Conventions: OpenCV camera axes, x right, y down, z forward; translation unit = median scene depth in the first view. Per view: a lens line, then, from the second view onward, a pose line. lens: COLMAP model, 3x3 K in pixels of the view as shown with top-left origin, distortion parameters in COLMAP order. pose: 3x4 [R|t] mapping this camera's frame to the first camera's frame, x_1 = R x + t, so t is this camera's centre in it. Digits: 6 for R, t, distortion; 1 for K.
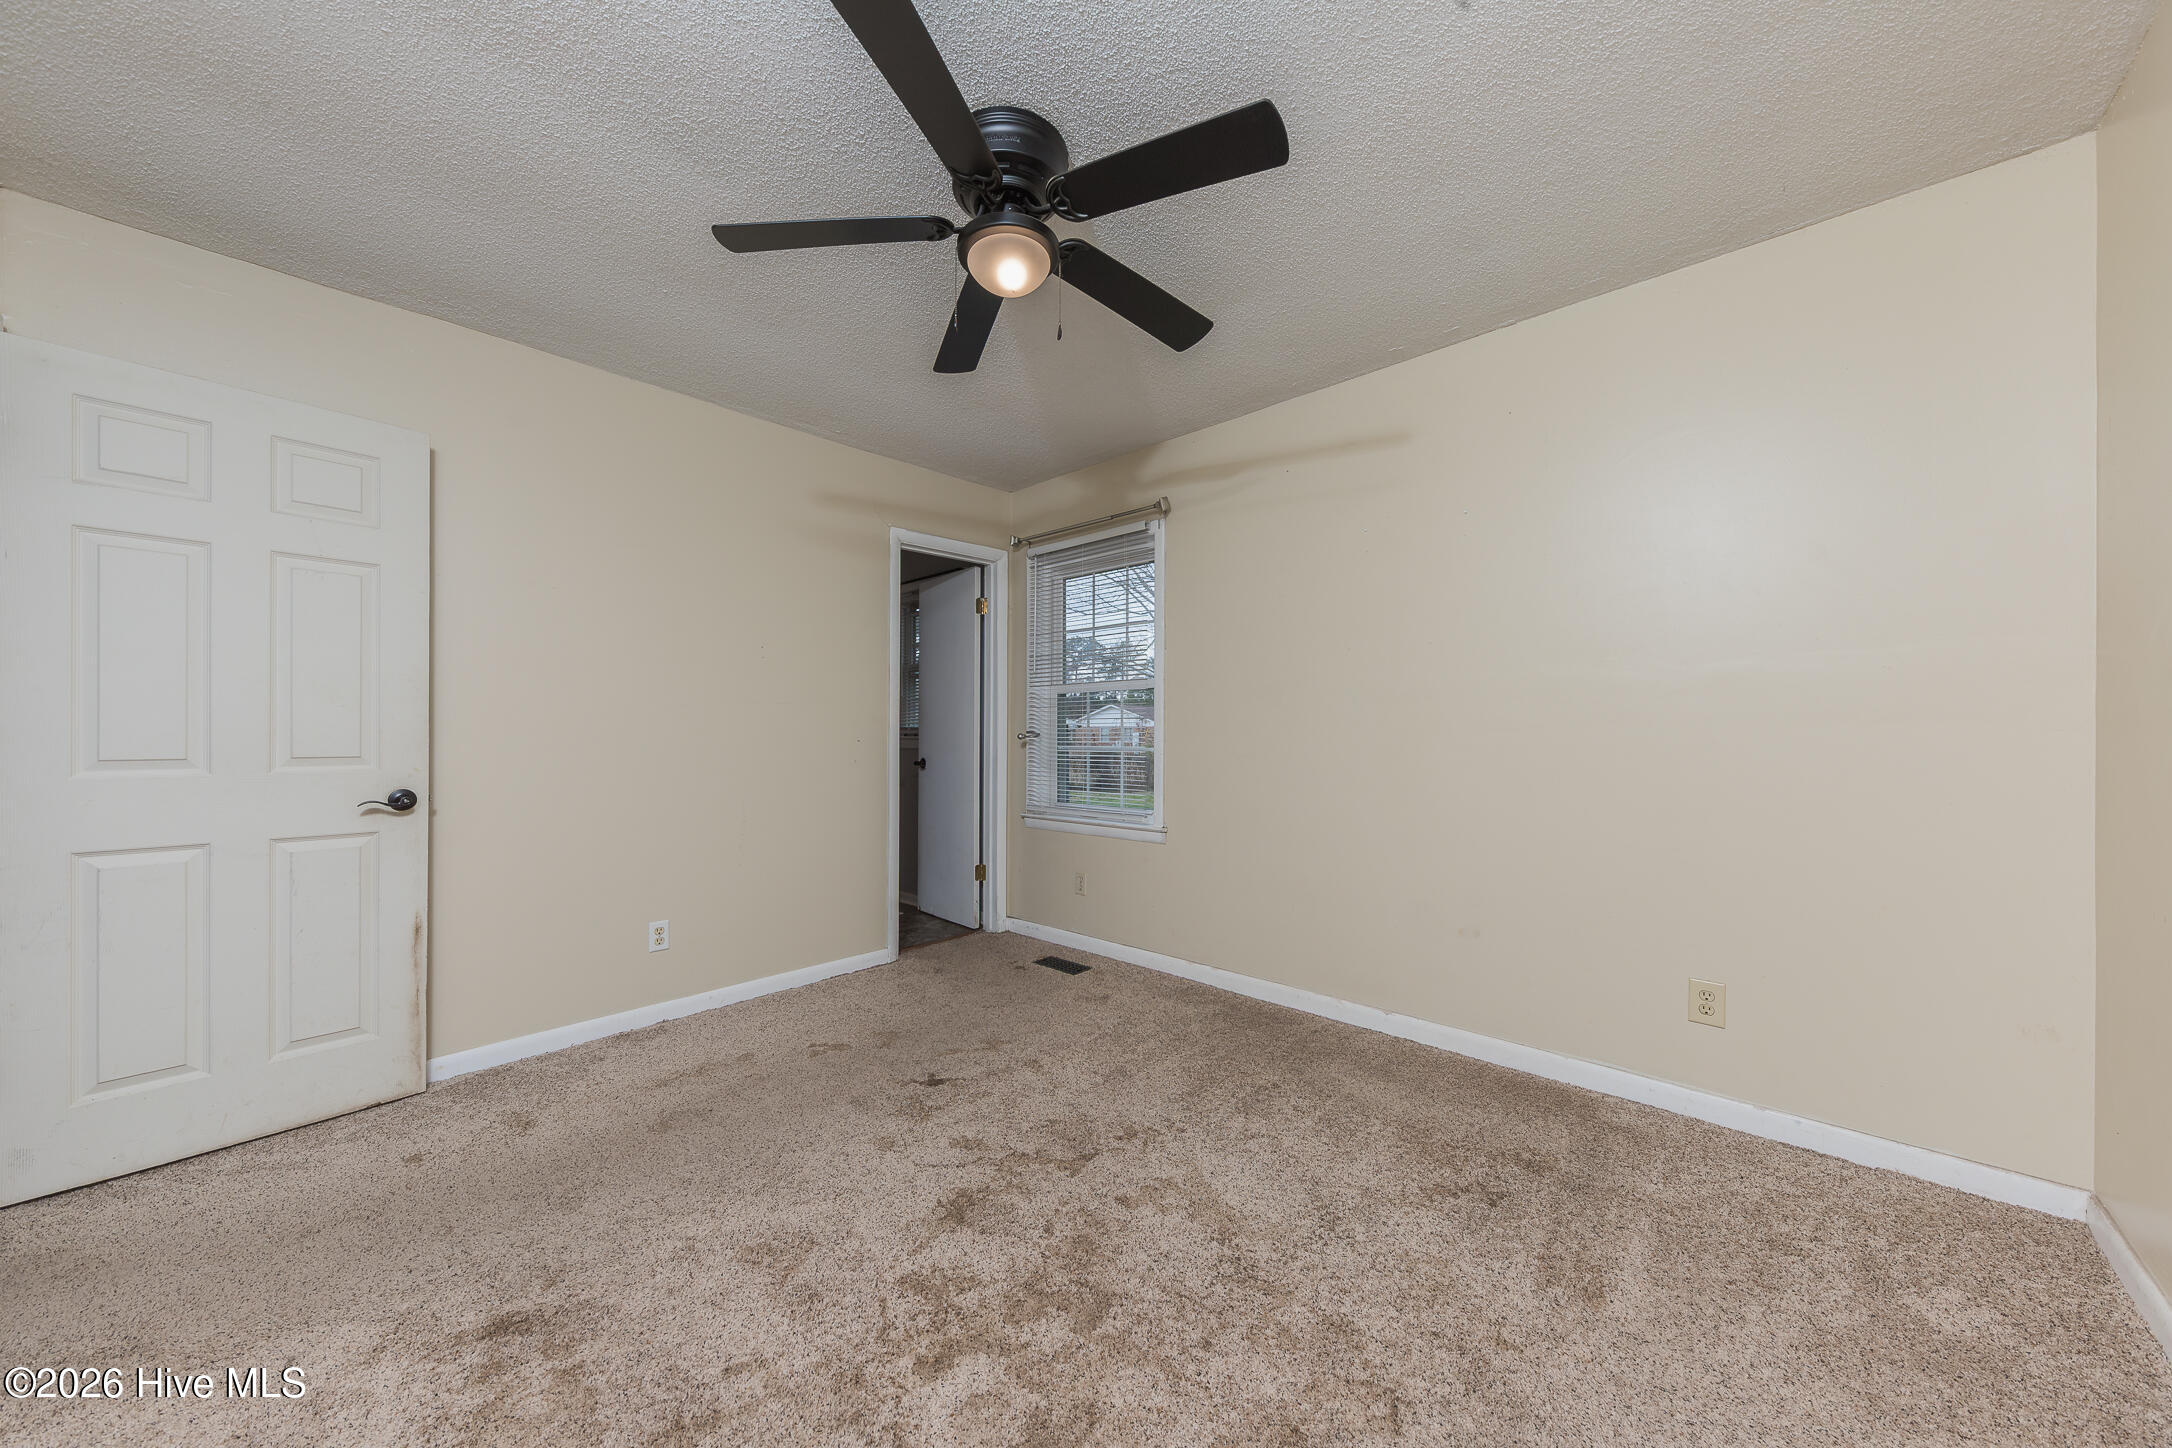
lens RADIAL K [[749.8, 0, 1086.0], [0, 749.8, 724.0], [0, 0, 1]] dist [0.000713, -0.000189]
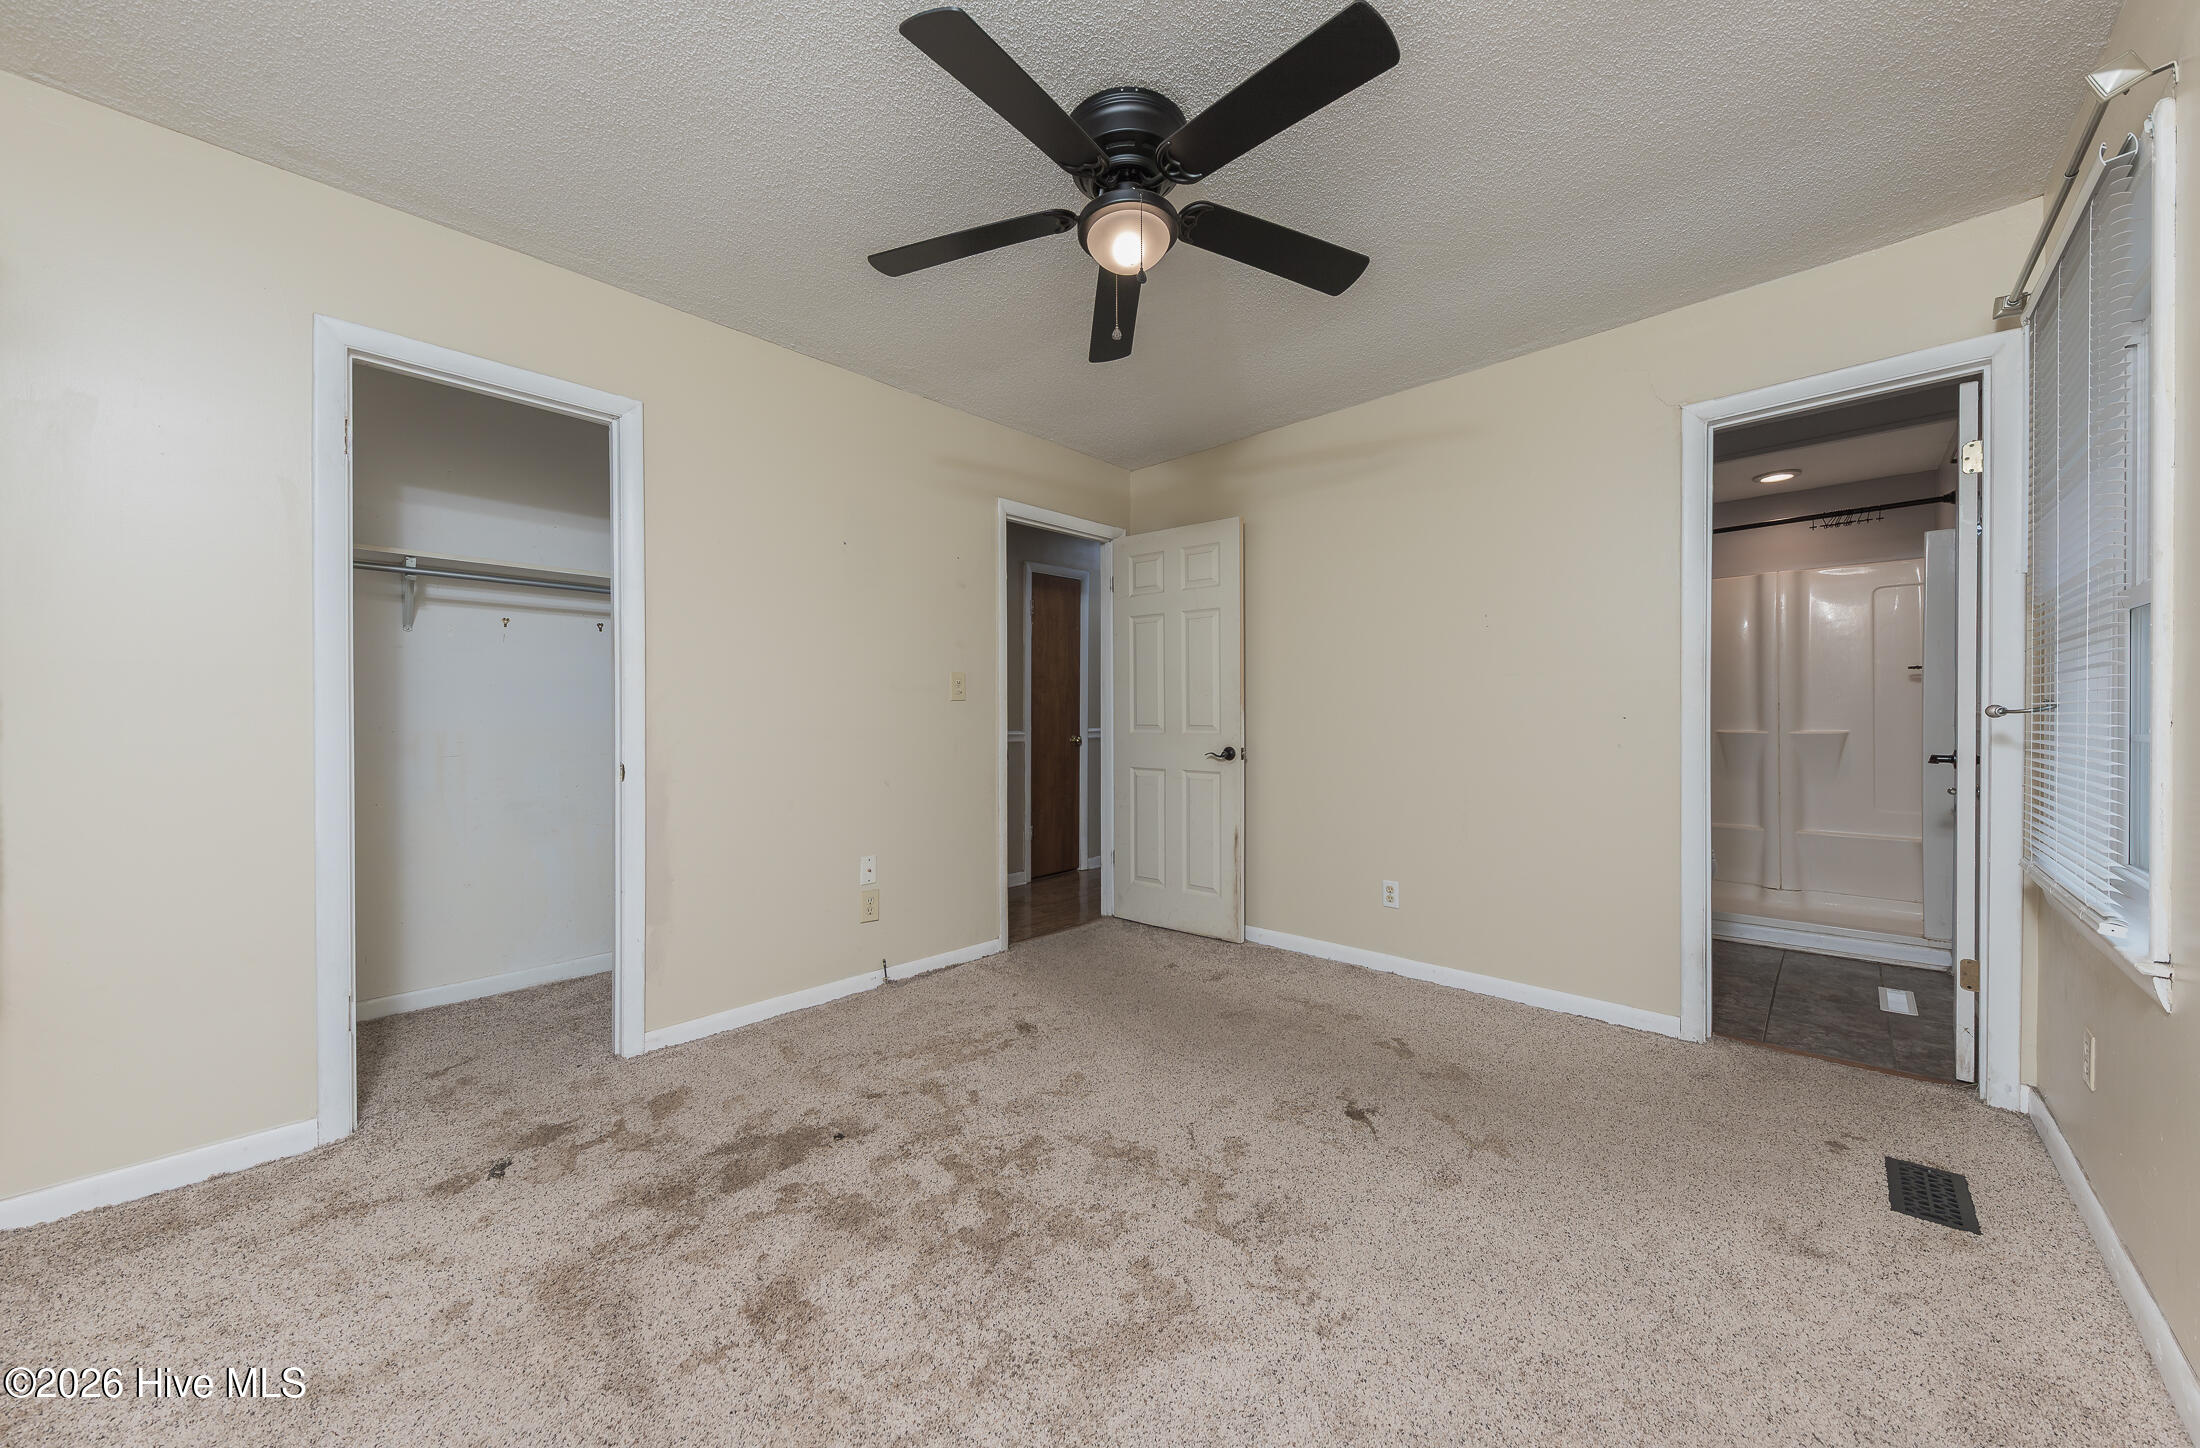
lens RADIAL K [[764.5, 0, 1109.0], [0, 764.5, 721.2], [0, 0, 1]] dist [-0.007802, -0.000067]
pose [[-0.005343, 0.006239, -0.999966, 0.669506], [0.013678, 0.999887, 0.006165, 0.021469], [0.999892, -0.013645, -0.005428, 0.734457]]
